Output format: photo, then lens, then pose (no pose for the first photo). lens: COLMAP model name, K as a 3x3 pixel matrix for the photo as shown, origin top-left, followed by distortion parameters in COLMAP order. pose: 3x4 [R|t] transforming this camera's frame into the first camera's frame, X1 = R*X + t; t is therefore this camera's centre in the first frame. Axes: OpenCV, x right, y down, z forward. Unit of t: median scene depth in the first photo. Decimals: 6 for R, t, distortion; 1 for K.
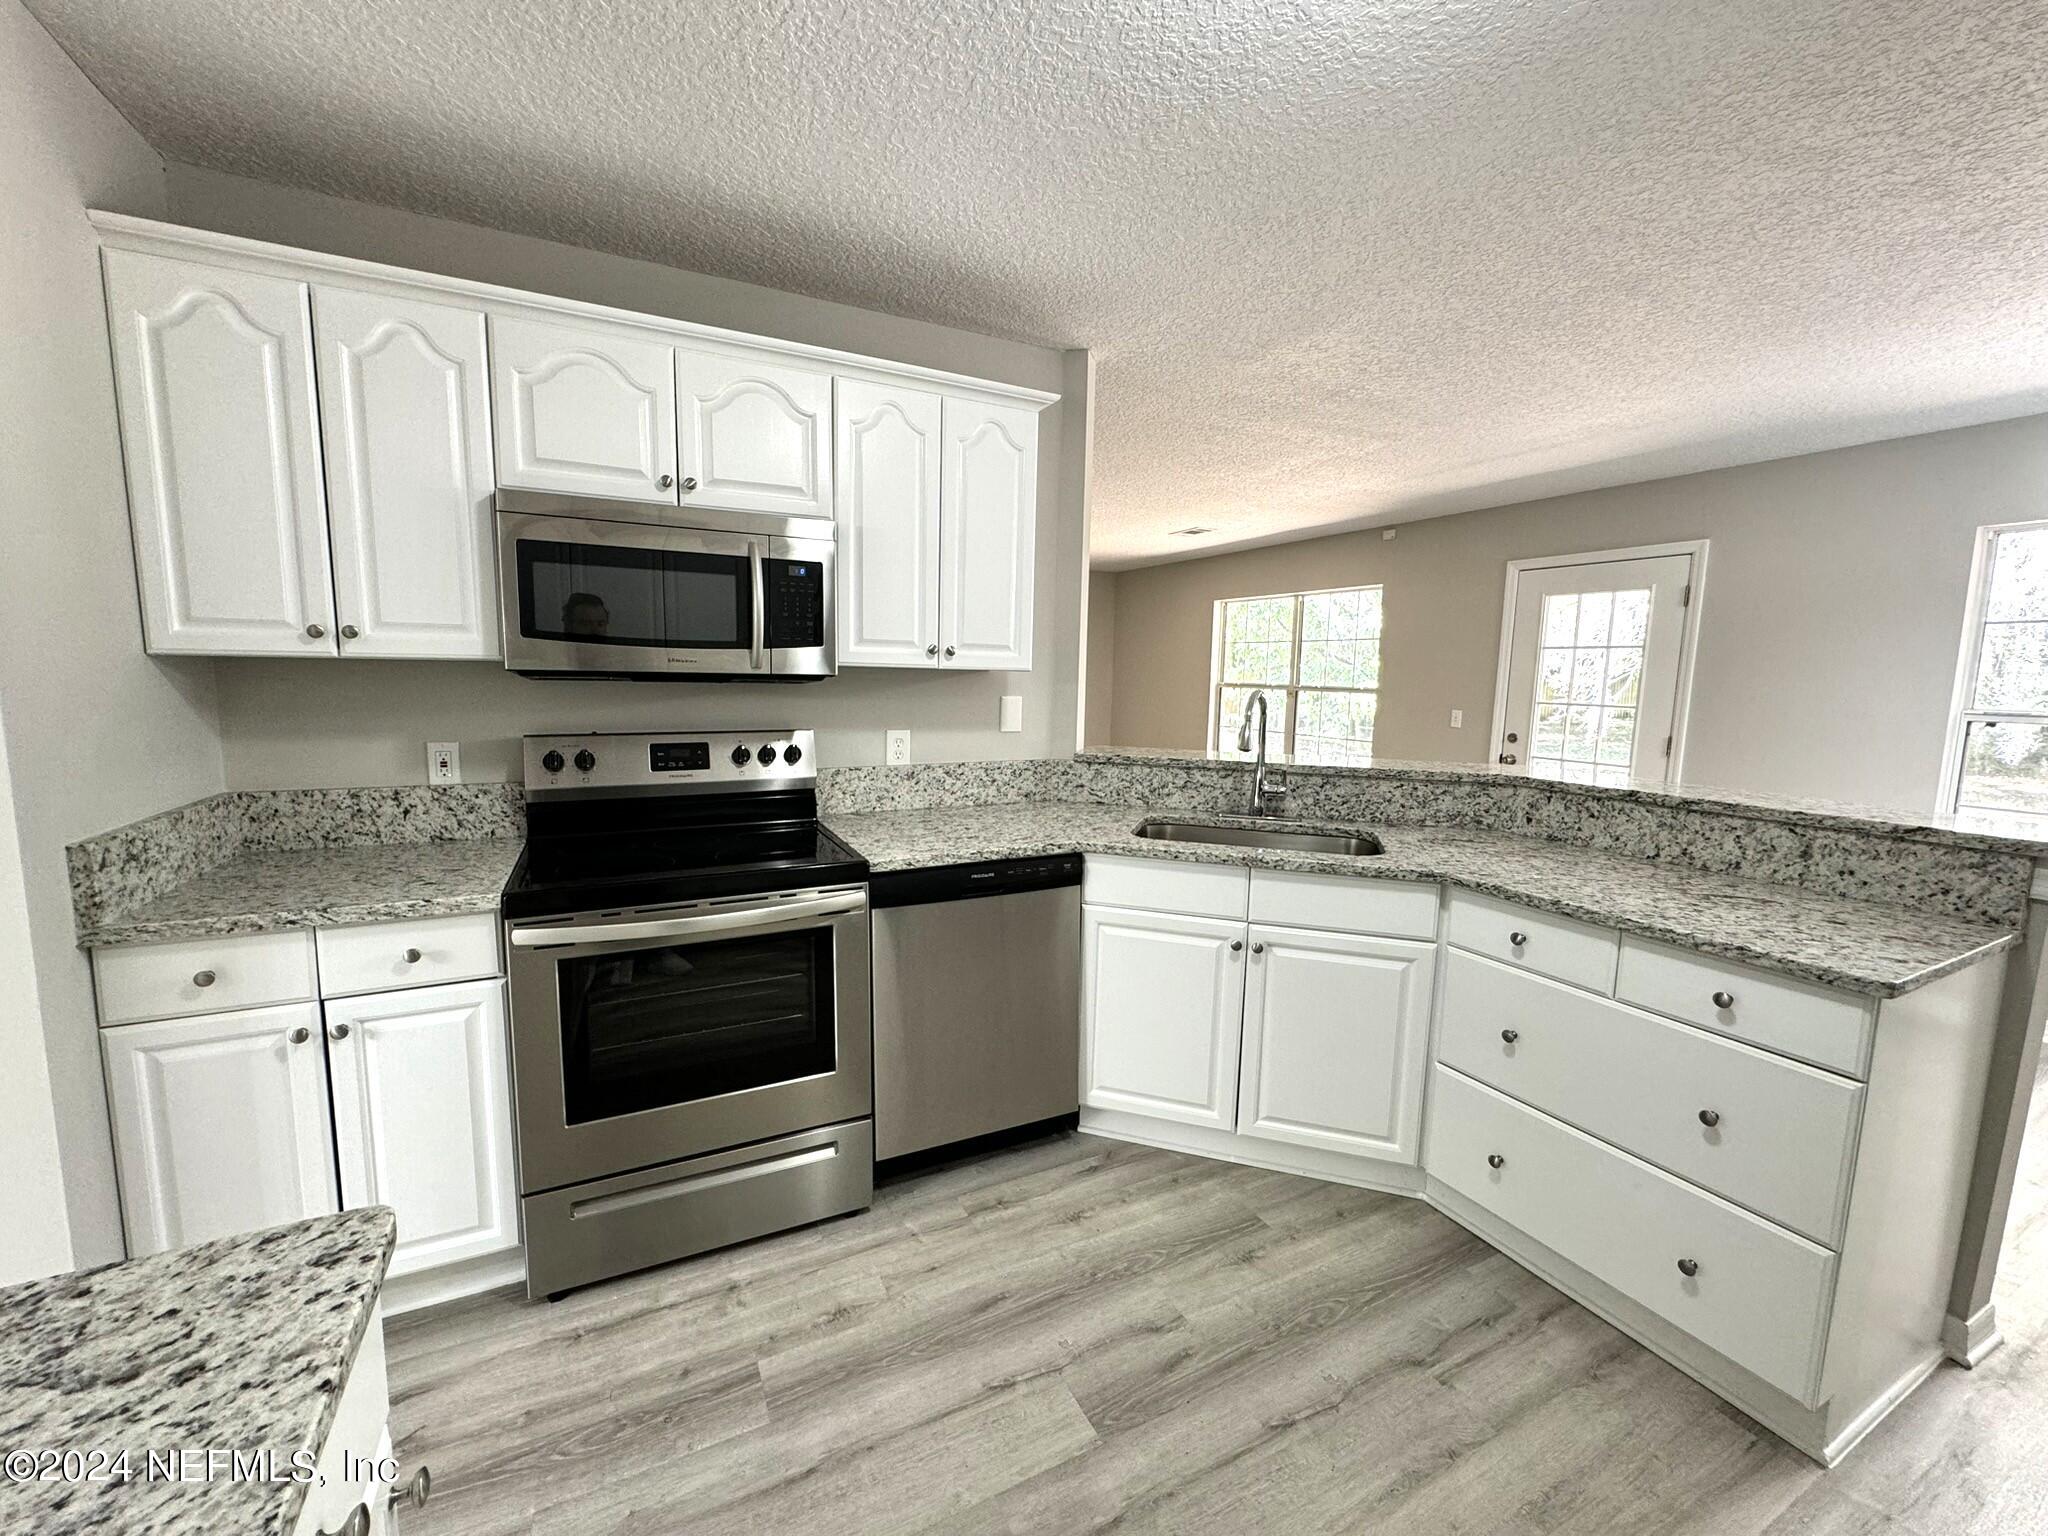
lens RADIAL K [[813.4, 0, 1024.0], [0, 813.4, 768.0], [0, 0, 1]] dist [0.000582, 0.000082]
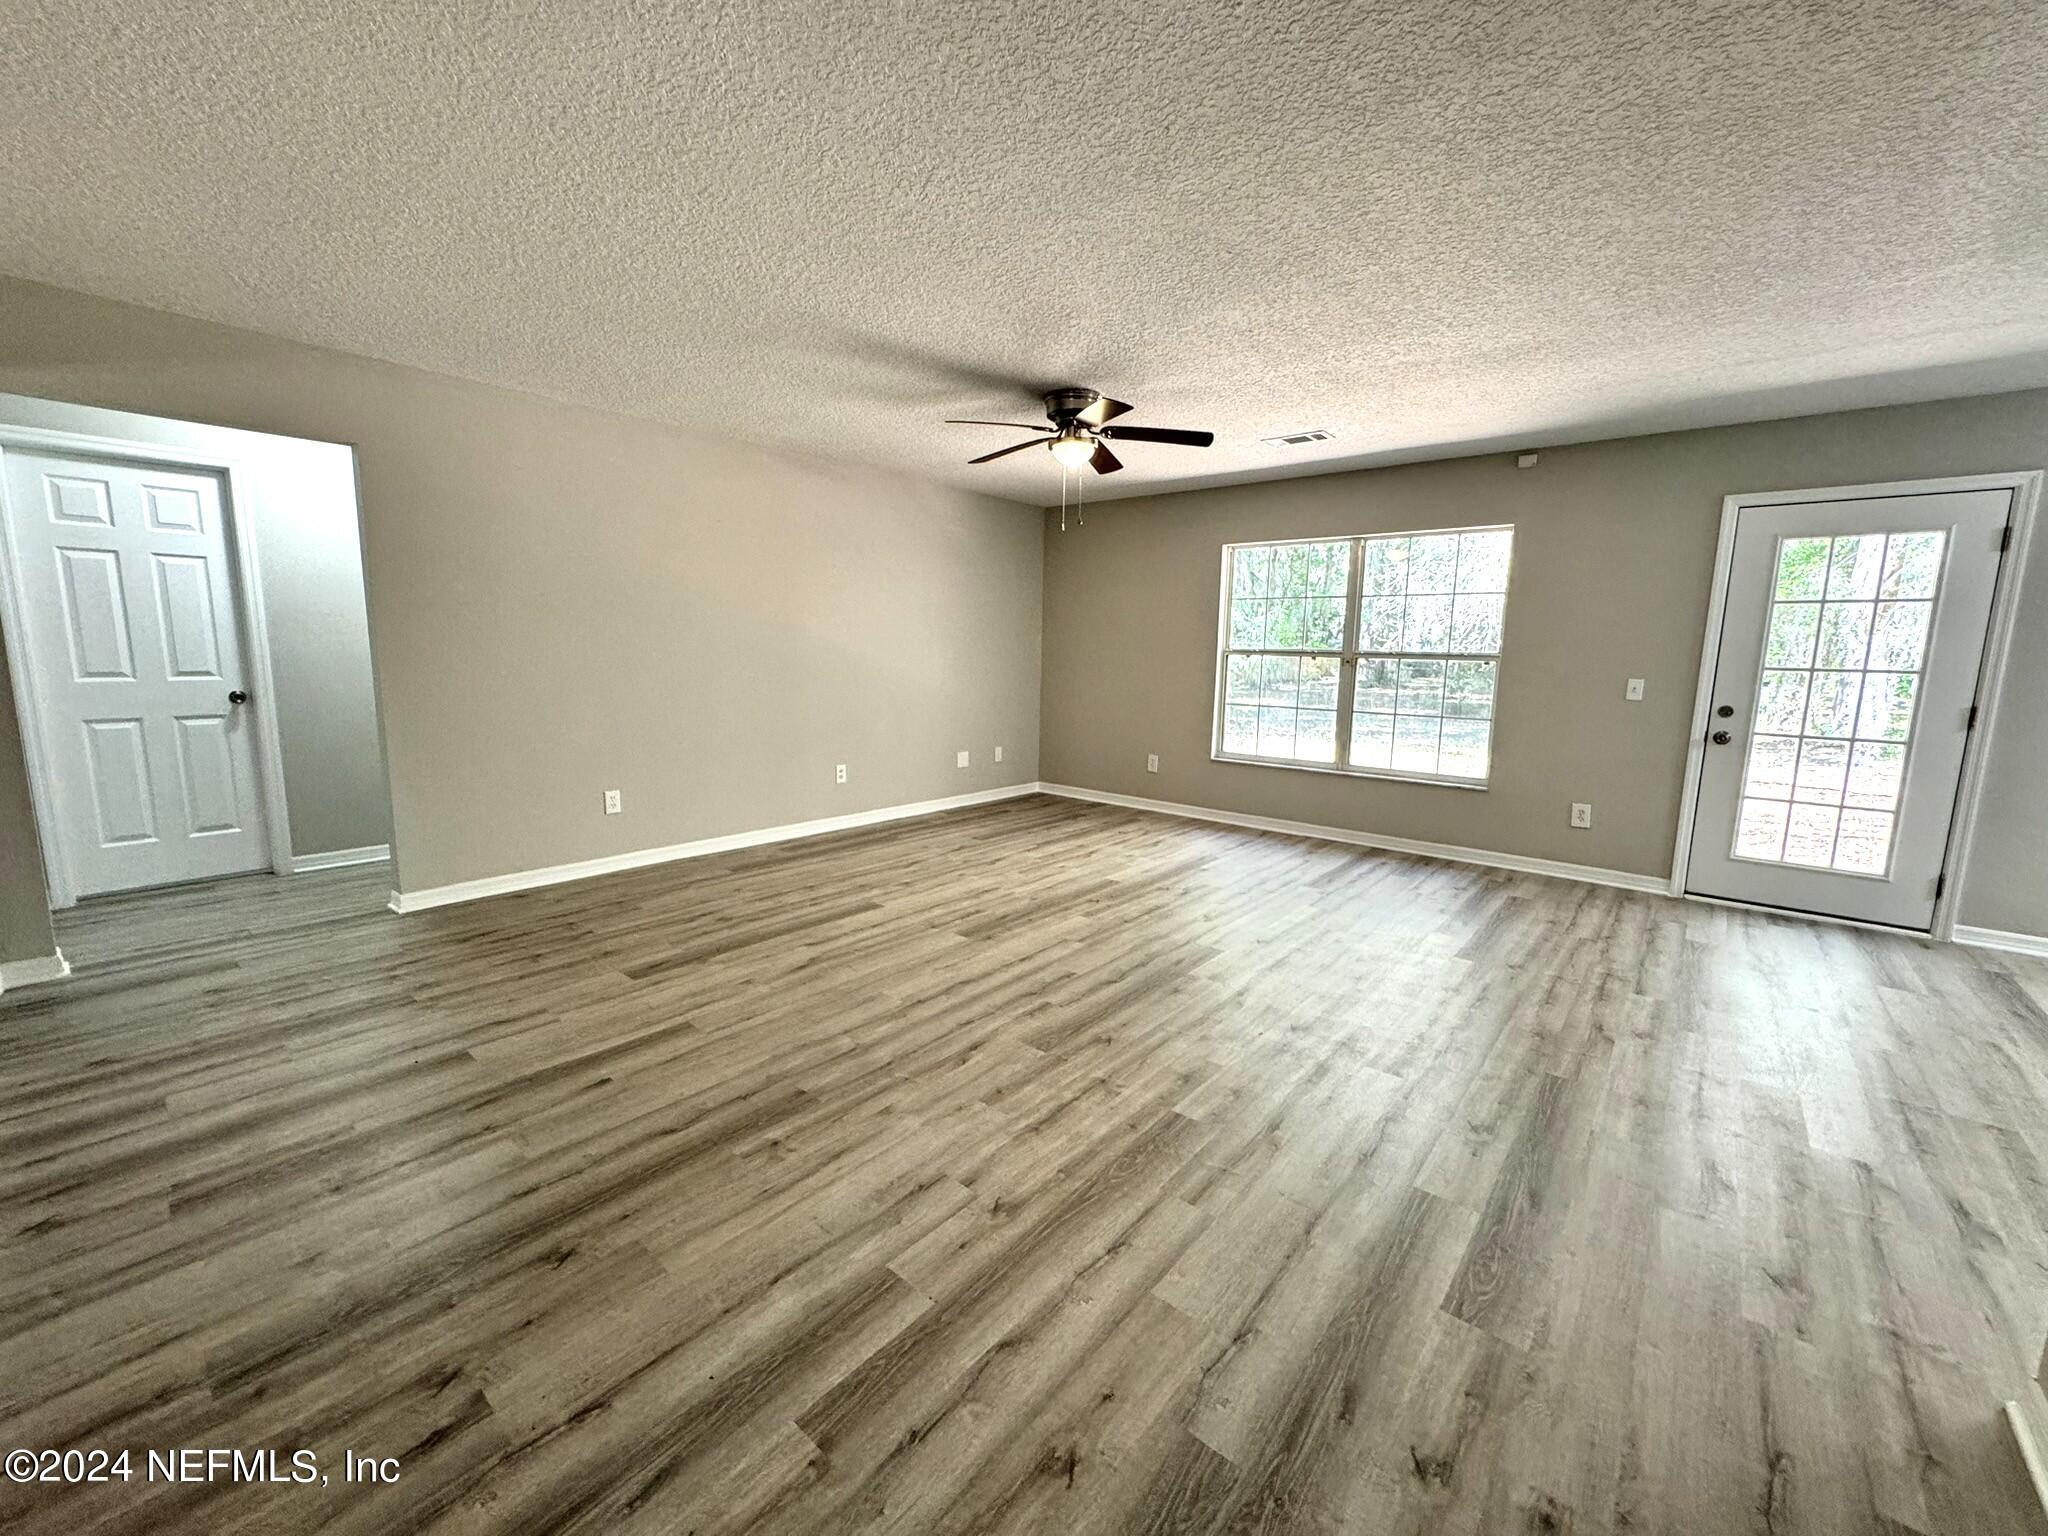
lens RADIAL K [[821.8, 0, 1024.0], [0, 821.8, 768.0], [0, 0, 1]] dist [0.001370, 0.000064]
pose [[0.926063, -0.057059, 0.373031, -0.327222], [0.044253, 0.998103, 0.042810, -0.040653], [-0.374766, -0.023137, 0.926831, 0.420913]]
